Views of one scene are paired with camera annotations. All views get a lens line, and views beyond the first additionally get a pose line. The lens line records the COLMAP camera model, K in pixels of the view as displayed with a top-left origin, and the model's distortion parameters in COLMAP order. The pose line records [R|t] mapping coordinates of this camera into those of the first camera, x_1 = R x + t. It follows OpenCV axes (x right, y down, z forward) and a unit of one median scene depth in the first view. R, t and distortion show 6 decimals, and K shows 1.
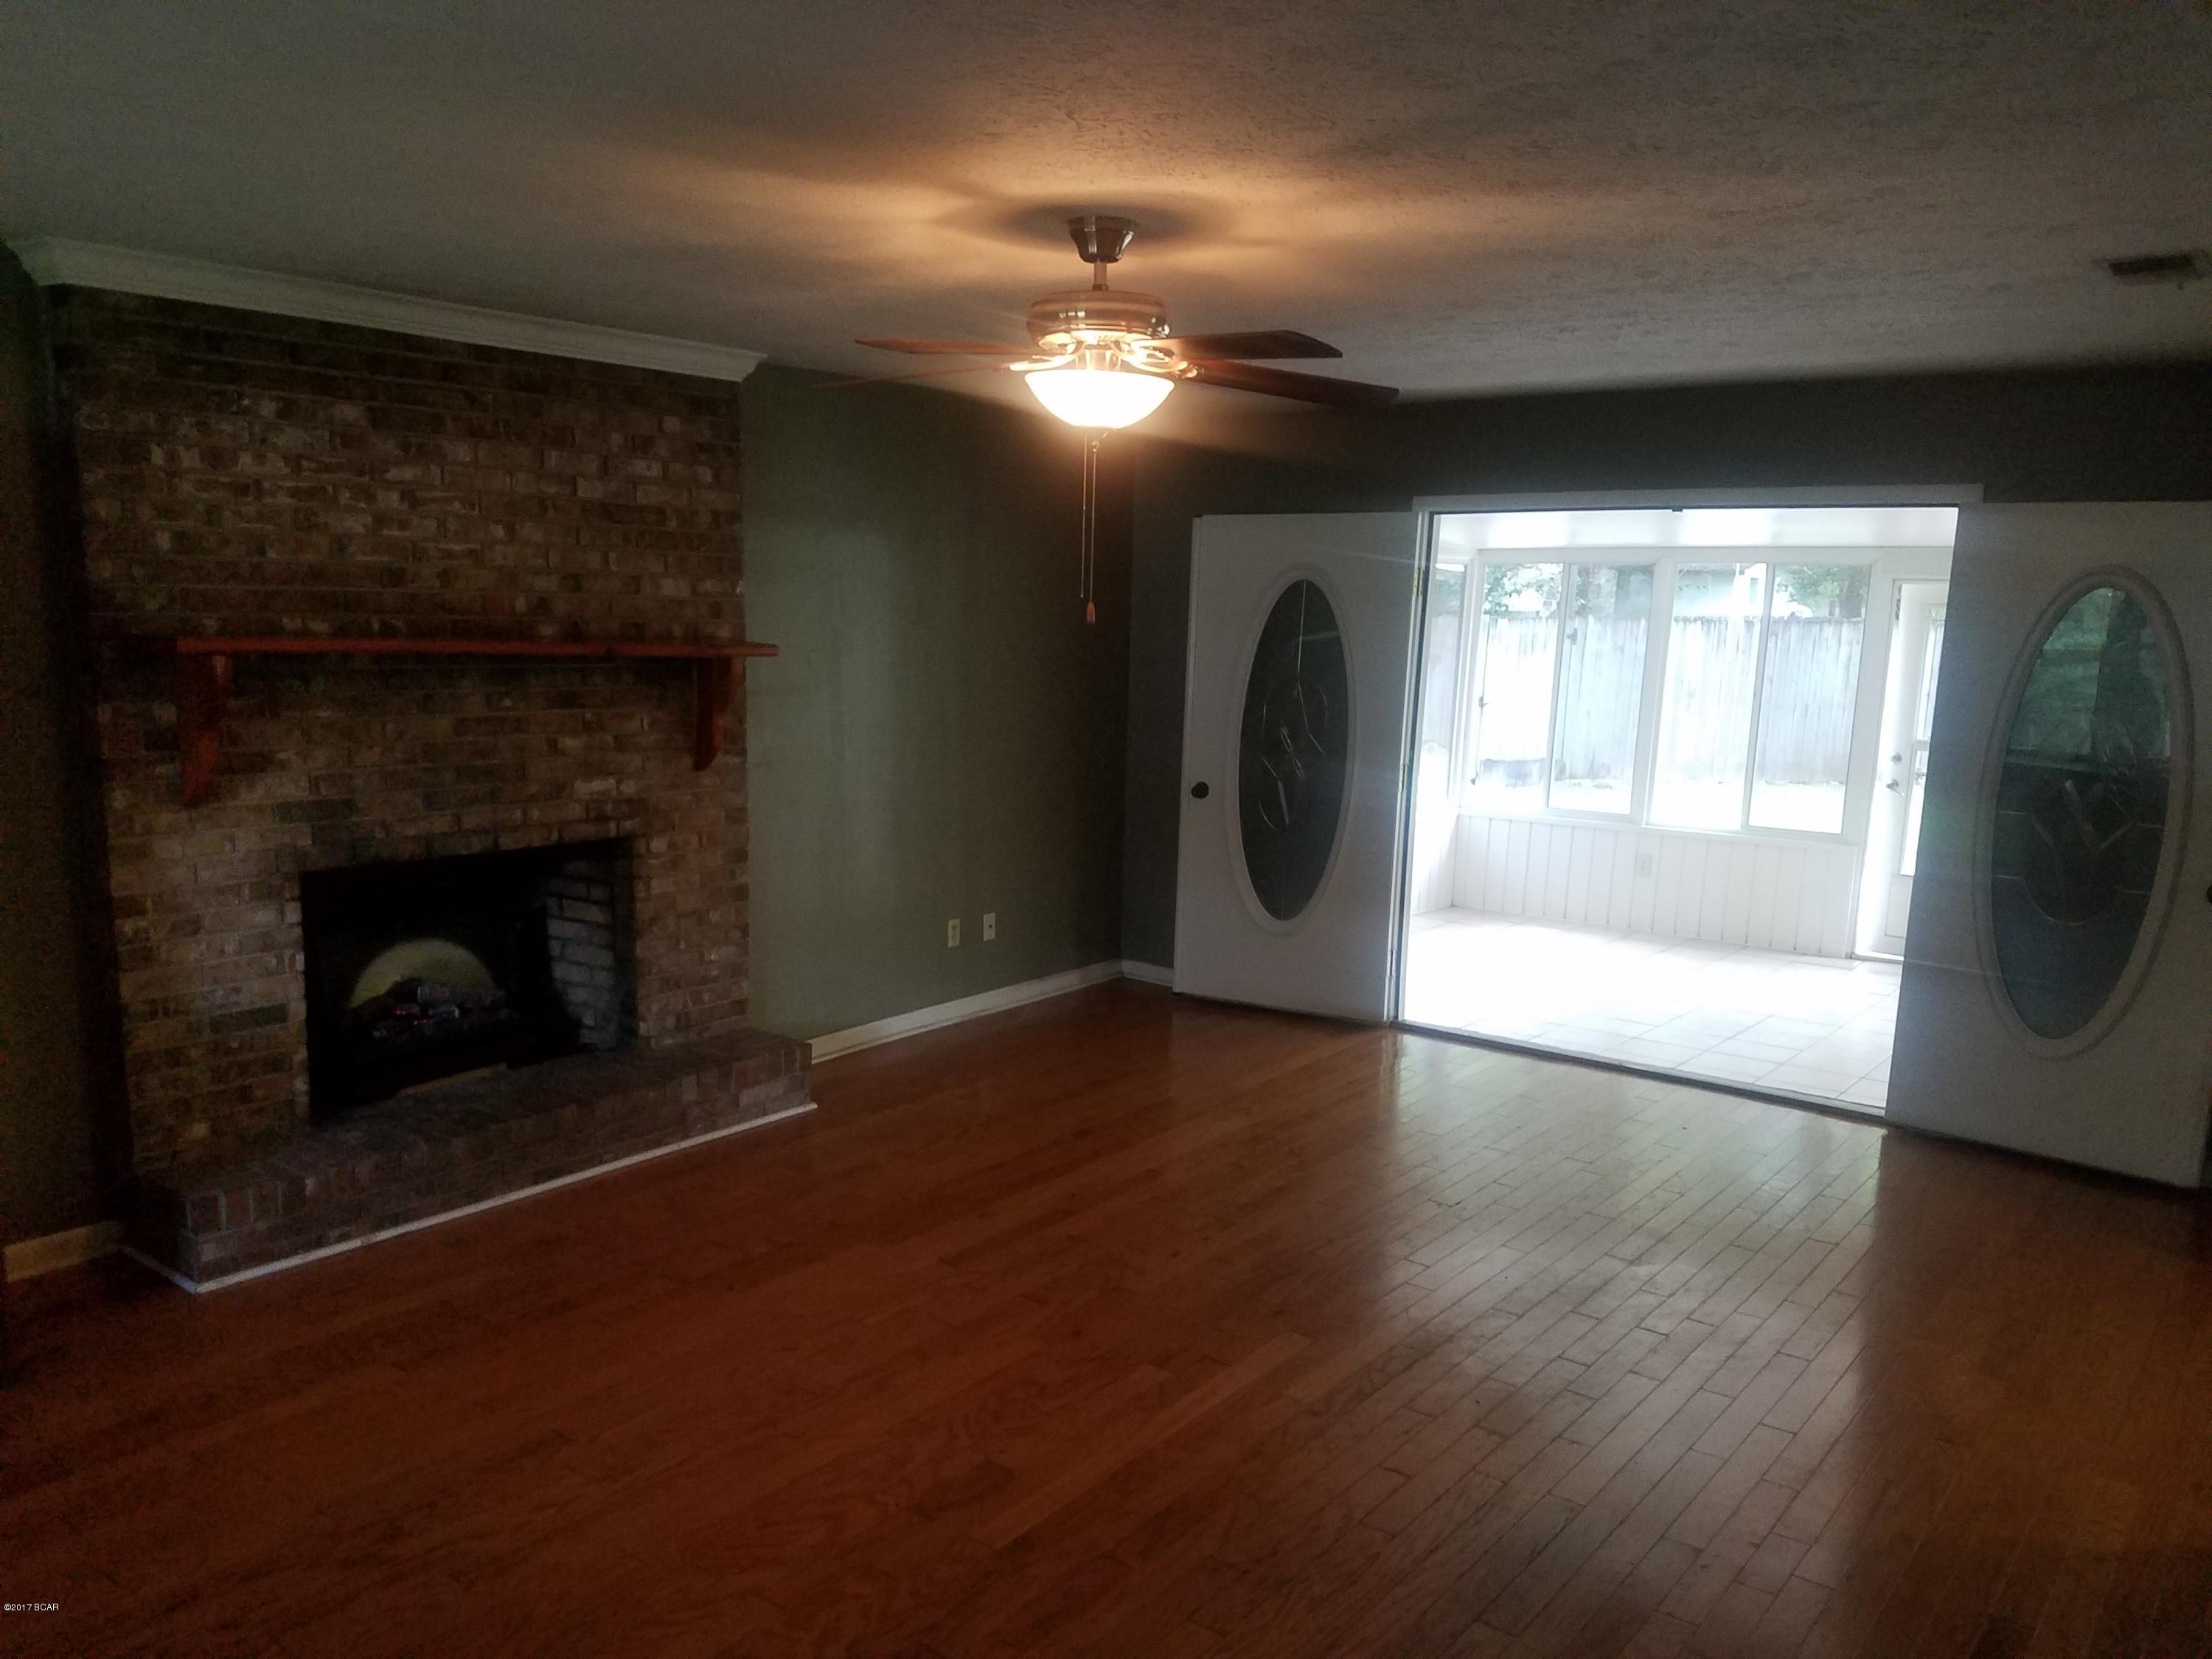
lens RADIAL K [[1726.4, 0, 1045.0], [0, 1726.4, 820.2], [0, 0, 1]] dist [0.098685, -0.206926]
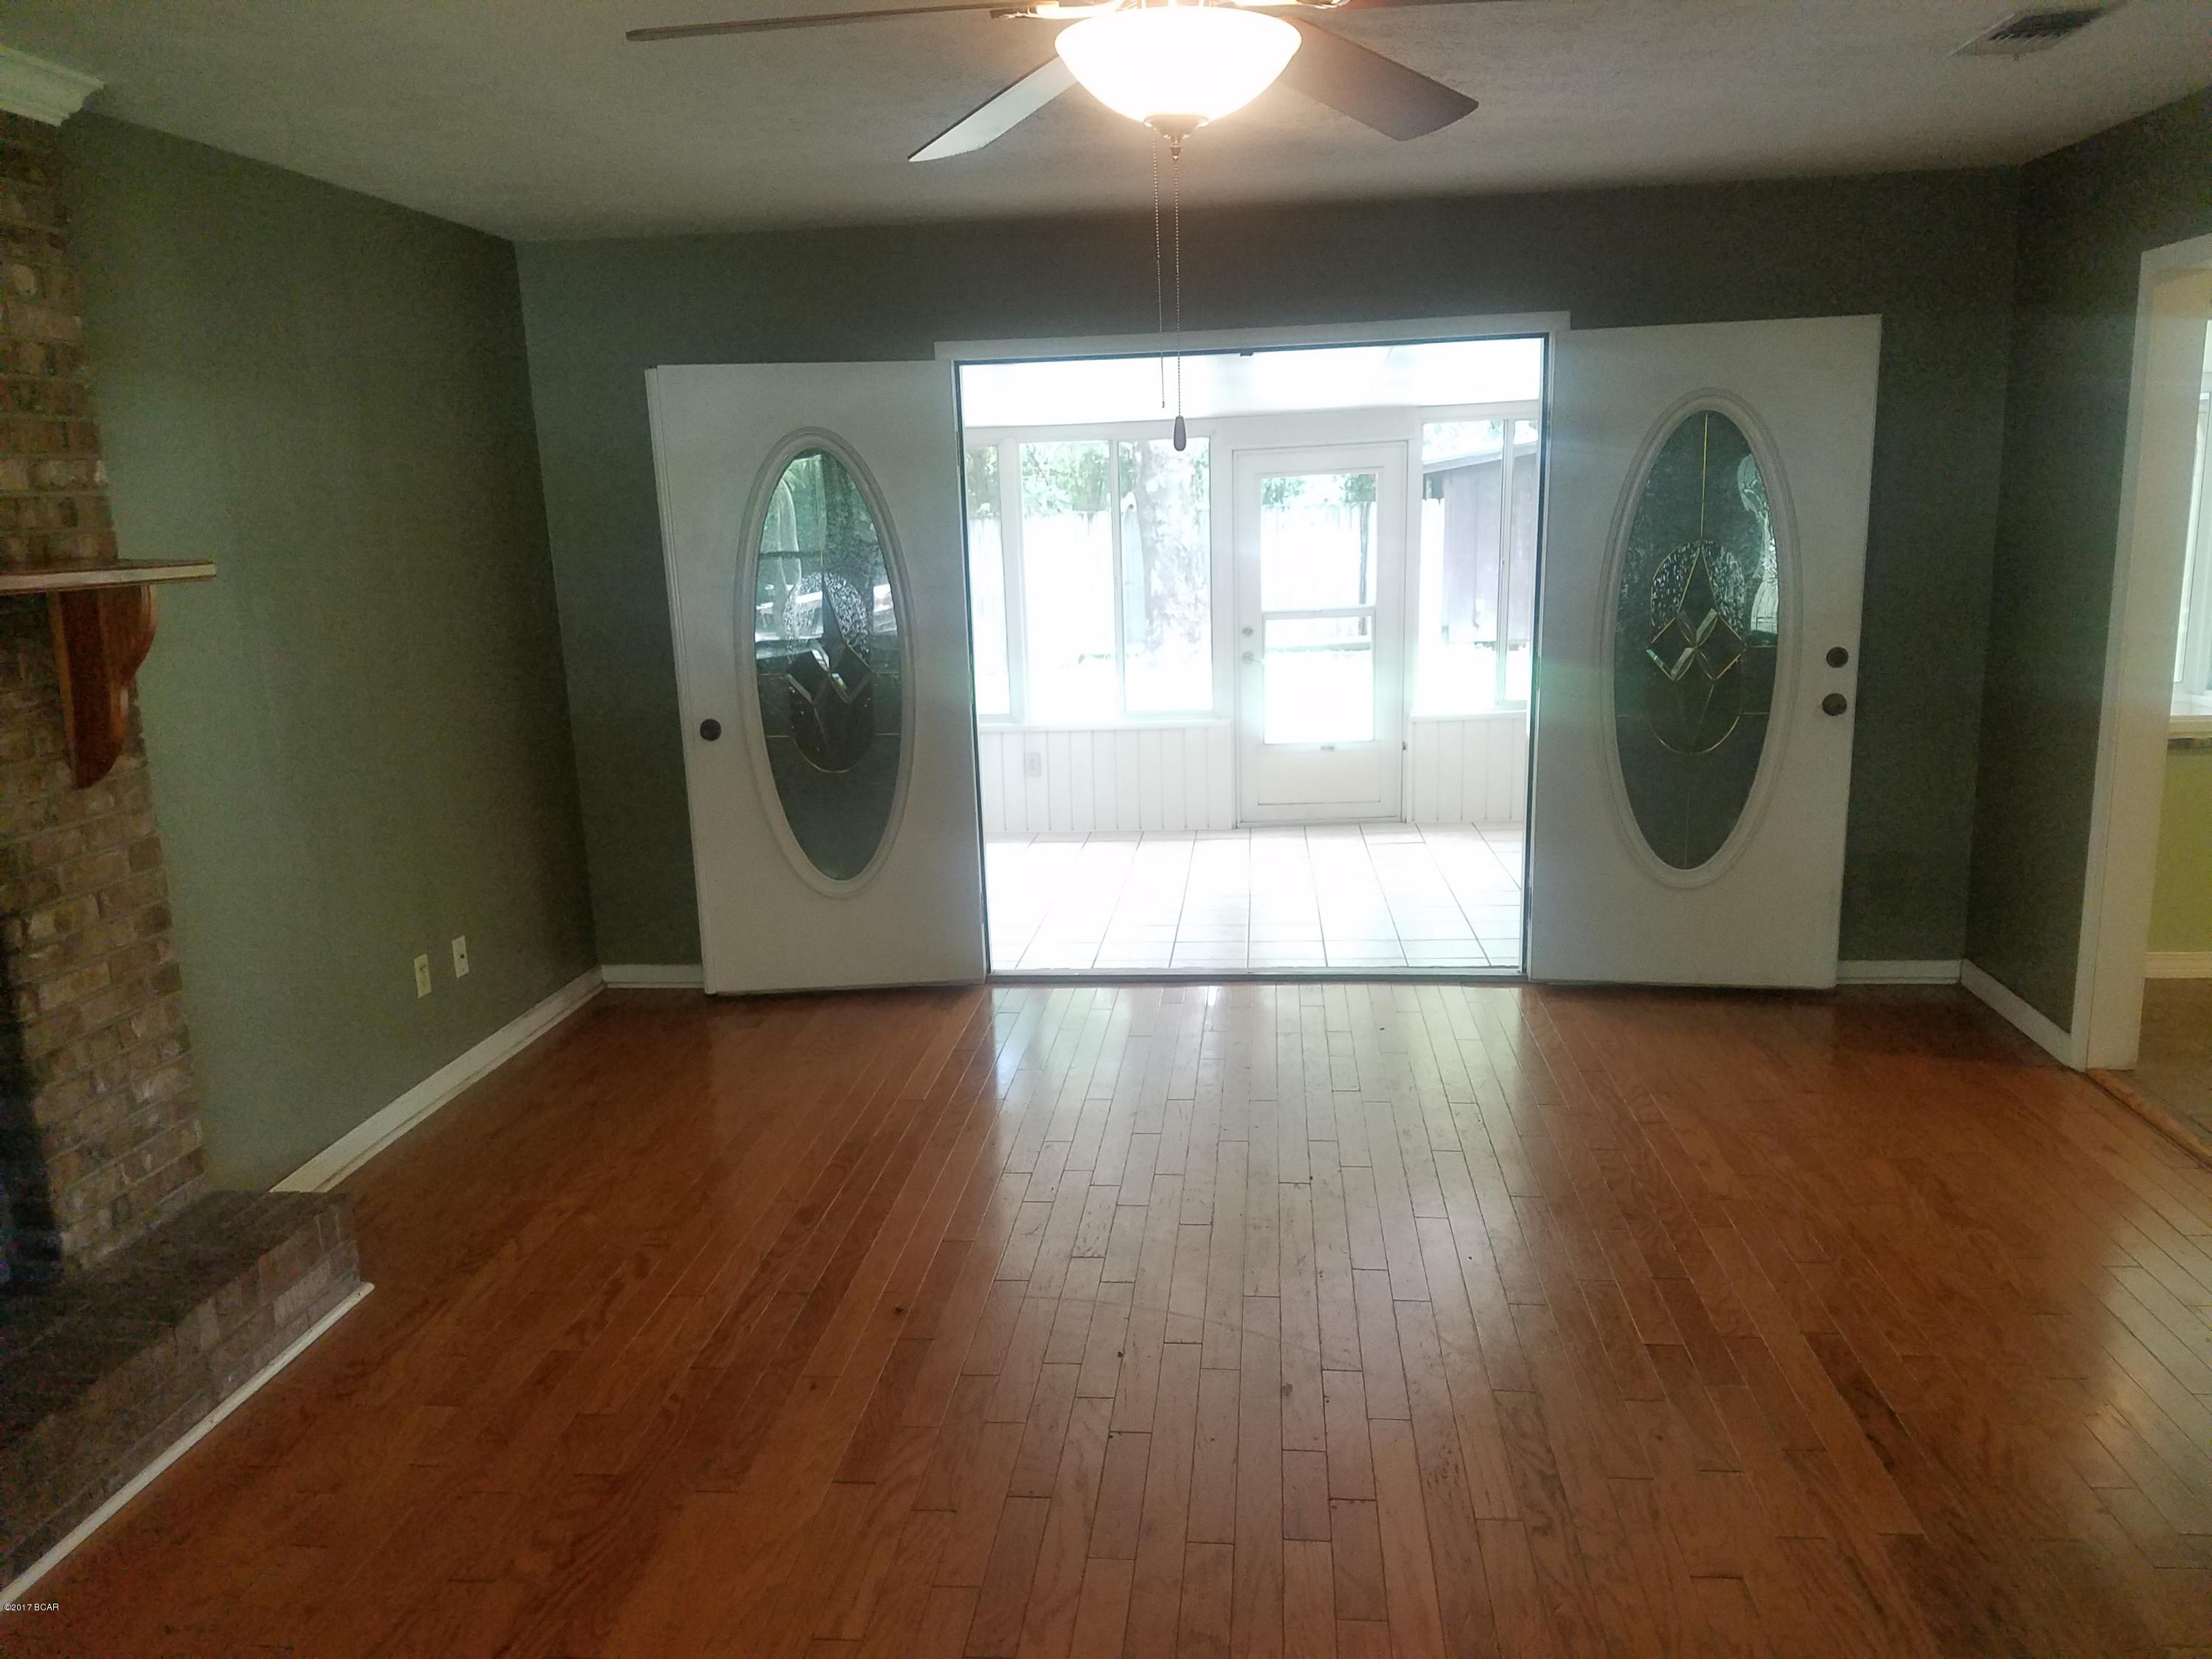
lens RADIAL K [[1726.4, 0, 1045.0], [0, 1726.4, 820.2], [0, 0, 1]] dist [0.098685, -0.206926]
pose [[0.832852, -0.145008, 0.534163, -0.244955], [0.120239, 0.989425, 0.081124, -0.026658], [-0.540277, -0.003337, 0.841480, 0.328839]]
